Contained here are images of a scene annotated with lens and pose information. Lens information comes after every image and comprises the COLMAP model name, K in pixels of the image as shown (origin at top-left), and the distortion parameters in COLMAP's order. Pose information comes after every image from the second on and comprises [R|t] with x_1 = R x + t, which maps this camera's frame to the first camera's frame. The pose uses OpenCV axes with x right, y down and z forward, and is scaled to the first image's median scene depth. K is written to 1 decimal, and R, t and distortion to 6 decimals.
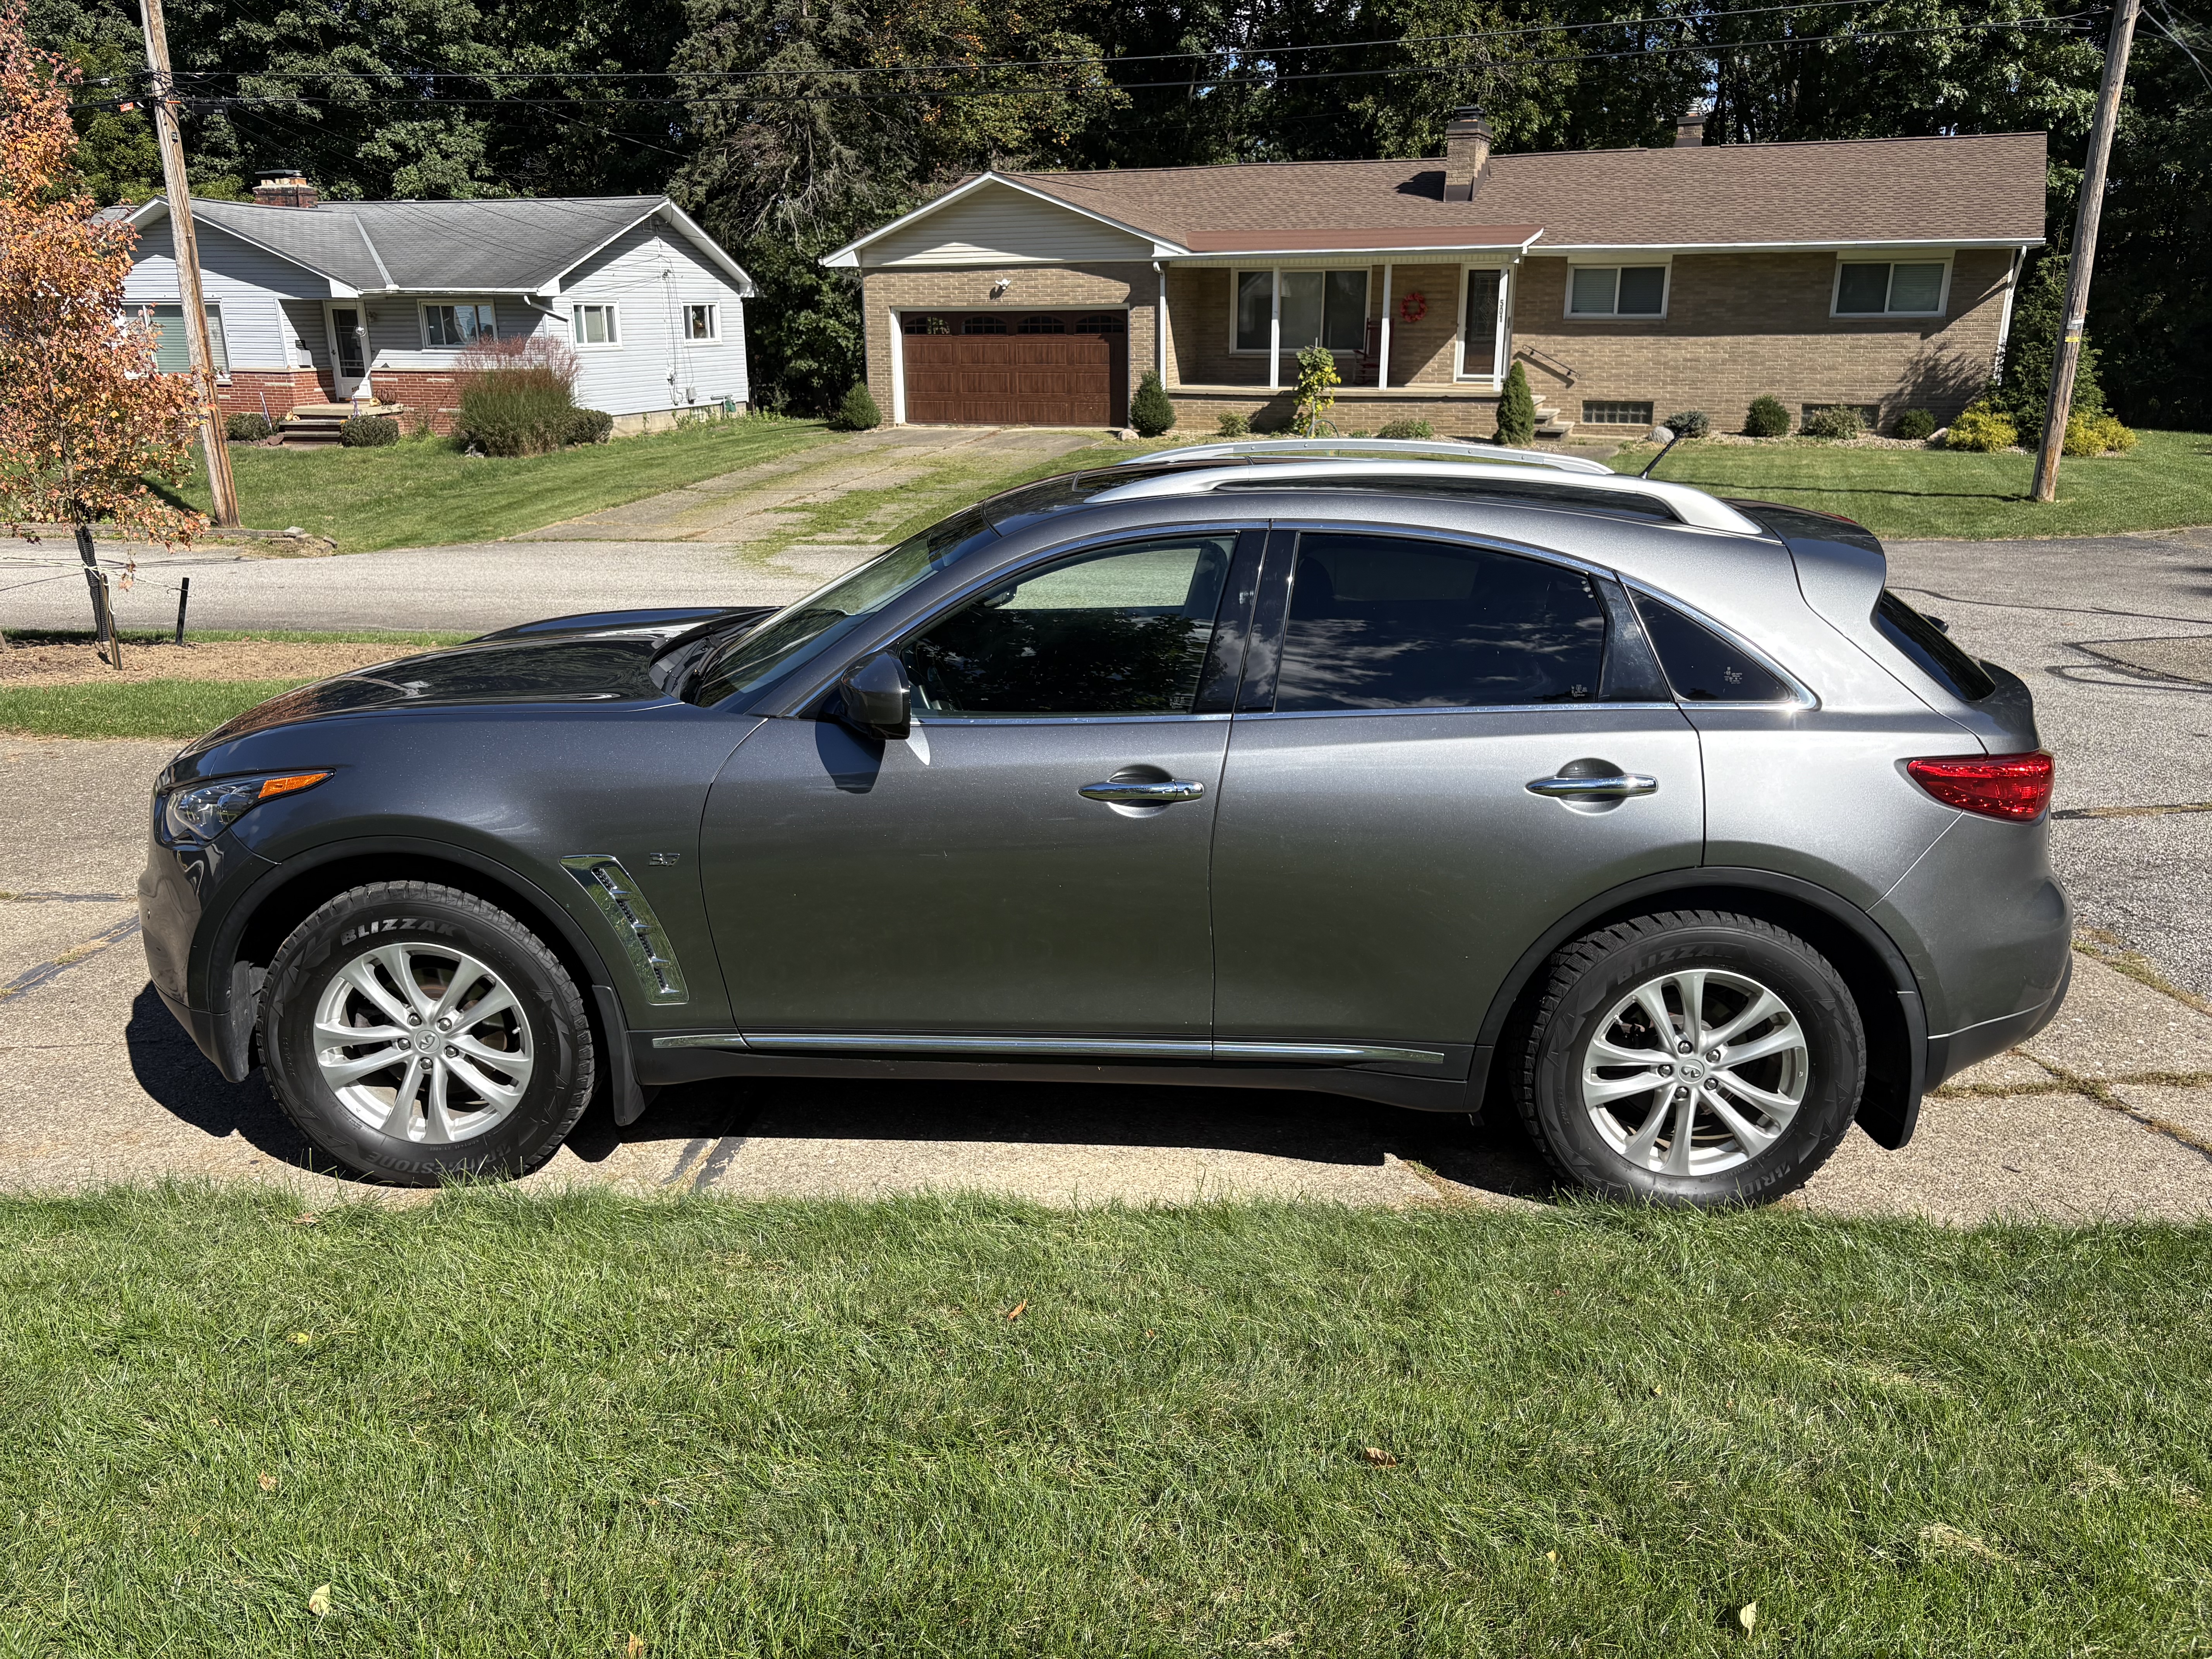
lens RADIAL K [[1773.4, 0, 1187.3], [0, 1773.4, 825.0], [0, 0, 1]] dist [0.039560, -0.046320]
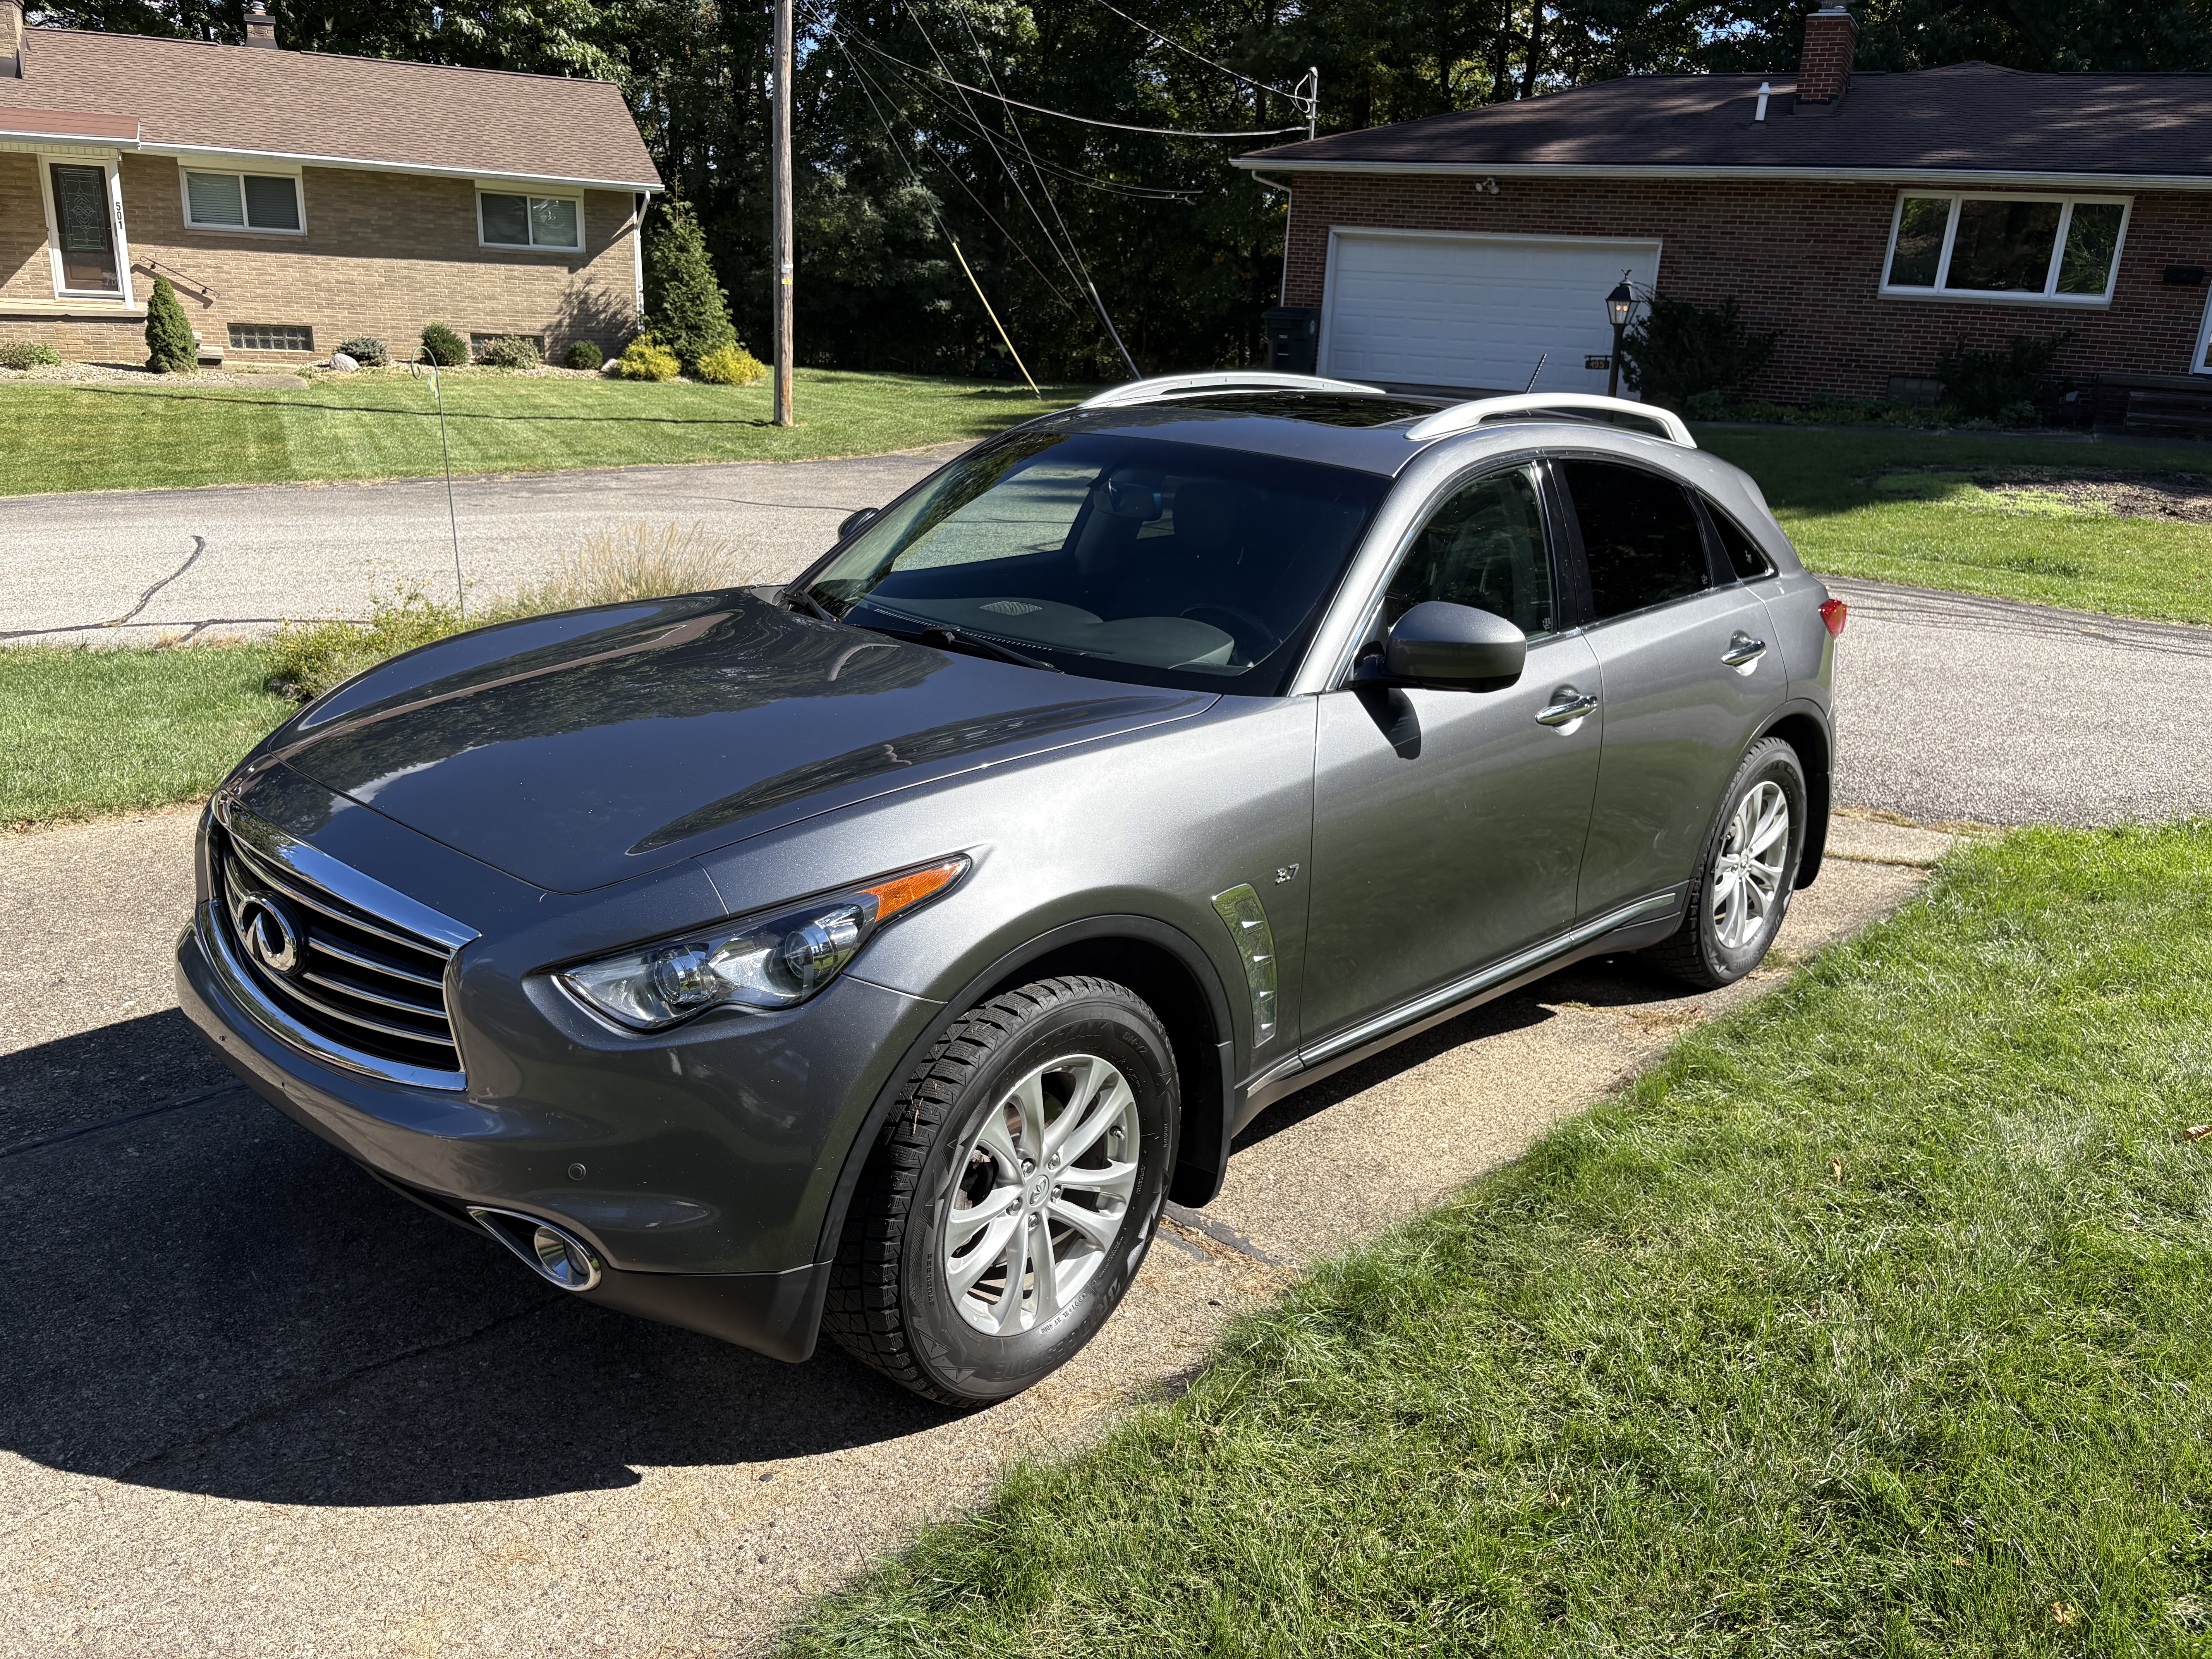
lens RADIAL K [[1694.5, 0, 1097.1], [0, 1694.5, 853.8], [0, 0, 1]] dist [0.031494, -0.038117]
pose [[0.629530, -0.212584, 0.747328, -0.201017], [0.161582, 0.976633, 0.141700, -0.026120], [-0.759989, 0.031551, 0.649170, 0.108232]]
